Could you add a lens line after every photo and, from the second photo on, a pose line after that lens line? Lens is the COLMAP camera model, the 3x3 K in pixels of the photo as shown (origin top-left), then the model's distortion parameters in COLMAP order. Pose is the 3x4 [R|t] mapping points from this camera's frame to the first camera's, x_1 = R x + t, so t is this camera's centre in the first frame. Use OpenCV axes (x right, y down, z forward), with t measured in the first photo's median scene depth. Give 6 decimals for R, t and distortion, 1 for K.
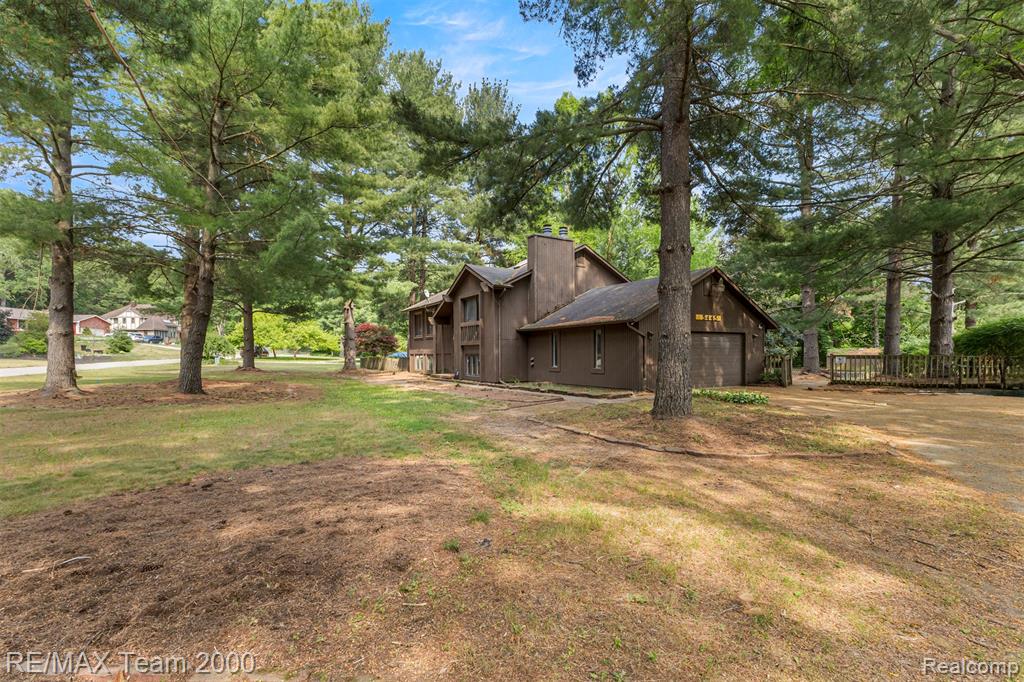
lens RADIAL K [[447.3, 0, 511.7], [0, 447.3, 343.2], [0, 0, 1]] dist [0.010895, -0.002353]
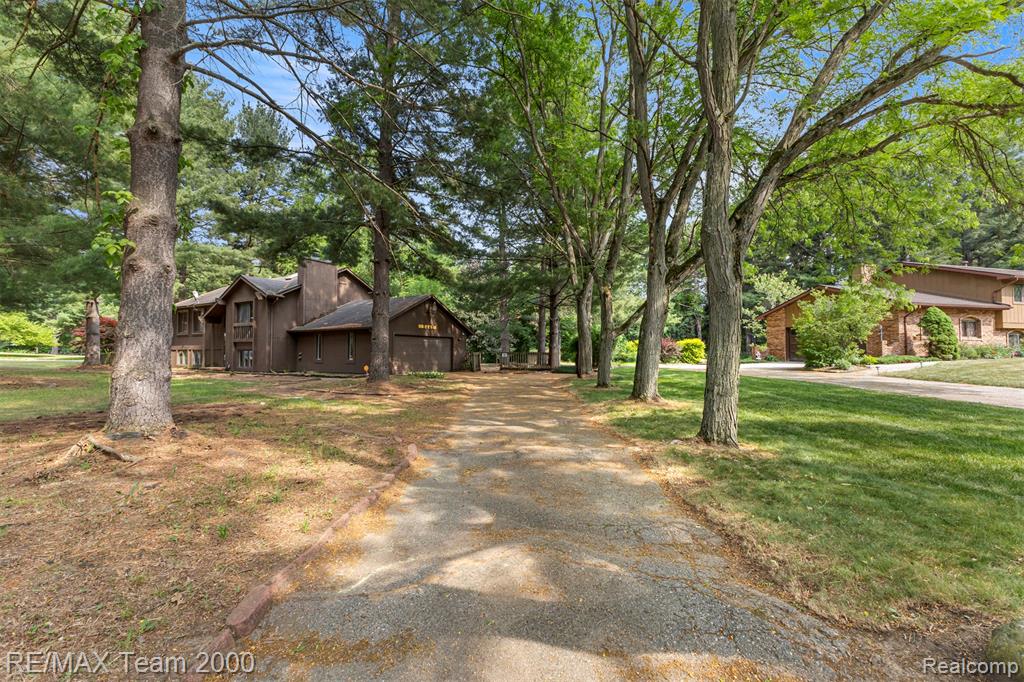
lens RADIAL K [[447.3, 0, 513.6], [0, 447.3, 341.6], [0, 0, 1]] dist [0.010895, -0.002353]
pose [[0.888367, 0.019986, 0.458699, -0.000589], [-0.017456, 0.999800, -0.009755, 0.002184], [-0.458802, 0.000659, 0.888538, -0.424488]]
